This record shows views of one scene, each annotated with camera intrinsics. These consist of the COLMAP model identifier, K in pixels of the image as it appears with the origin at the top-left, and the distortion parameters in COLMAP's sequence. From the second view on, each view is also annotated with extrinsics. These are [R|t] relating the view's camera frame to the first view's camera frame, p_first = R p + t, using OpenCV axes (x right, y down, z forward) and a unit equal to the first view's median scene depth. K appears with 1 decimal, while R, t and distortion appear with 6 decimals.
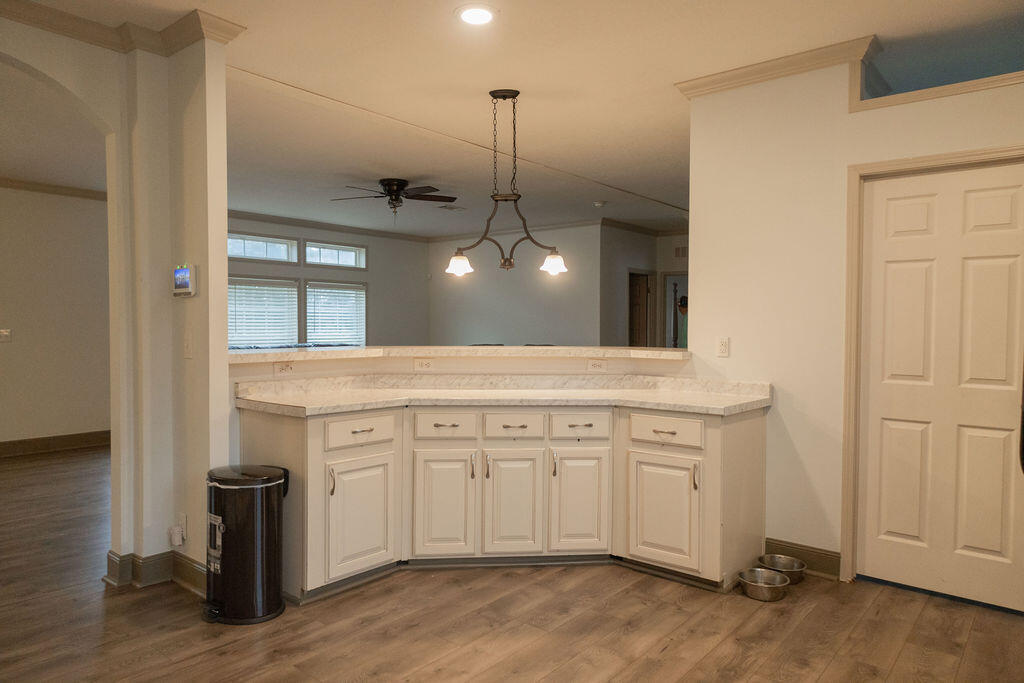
lens RADIAL K [[670.1, 0, 511.7], [0, 670.1, 350.0], [0, 0, 1]] dist [-0.000539, 0.009331]
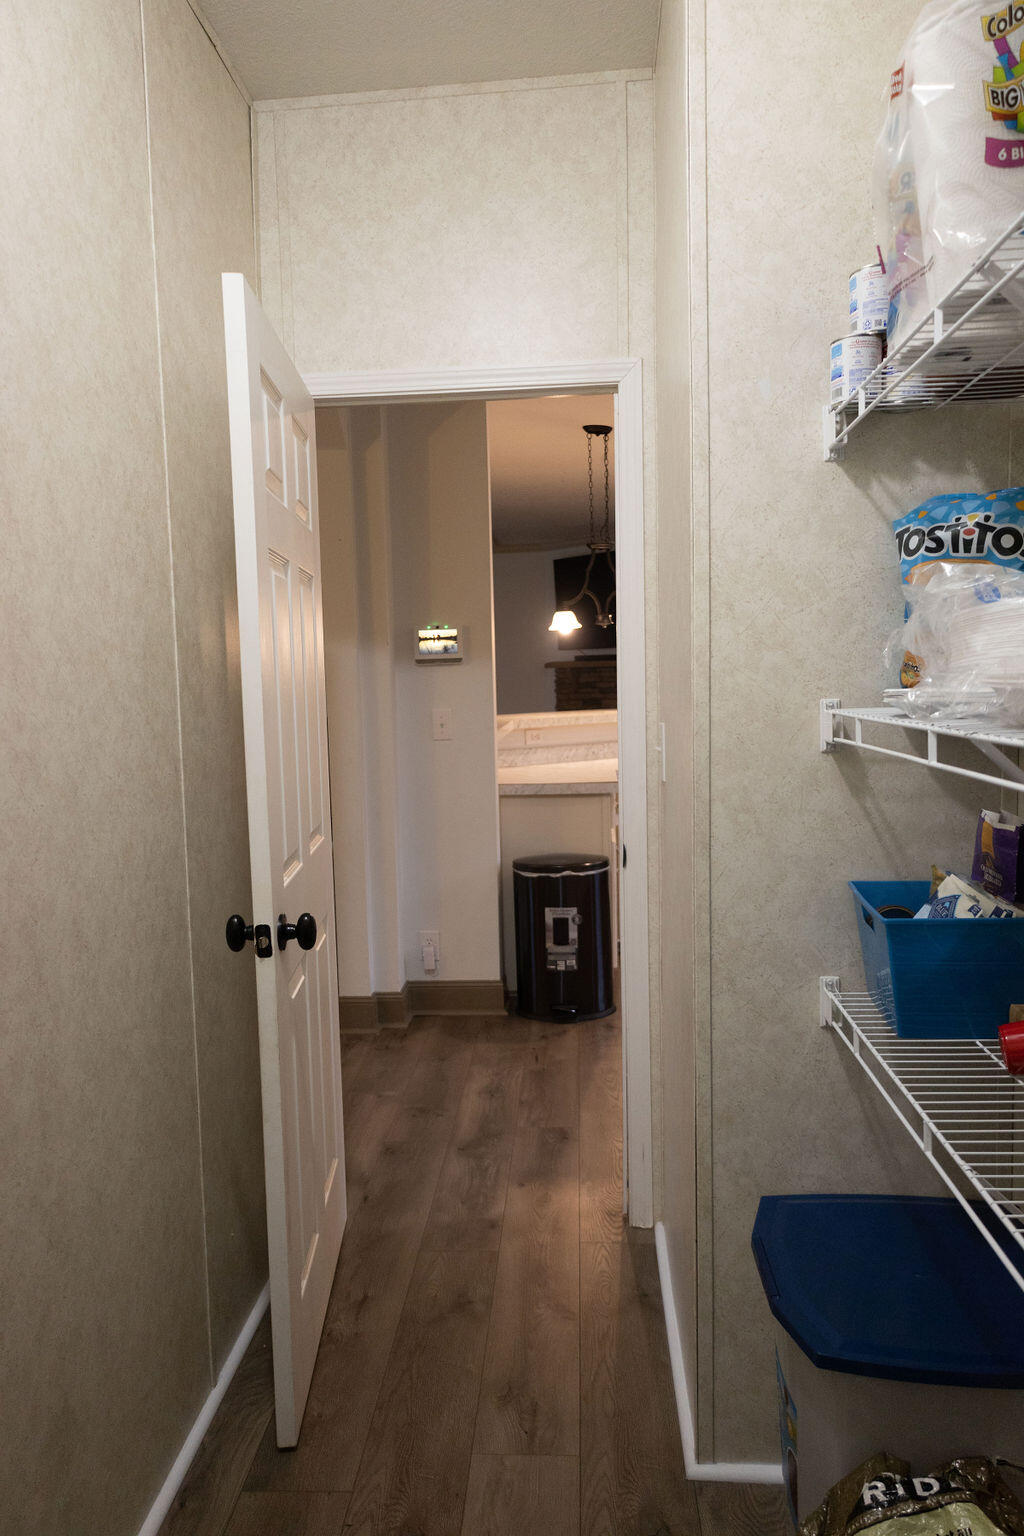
lens RADIAL K [[1005.1, 0, 511.9], [0, 1005.1, 777.5], [0, 0, 1]] dist [-0.000539, 0.009331]
pose [[0.811516, -0.085230, 0.578082, -0.919587], [0.054426, 0.996030, 0.070447, -0.019551], [-0.581791, -0.025706, 0.812932, -0.037402]]
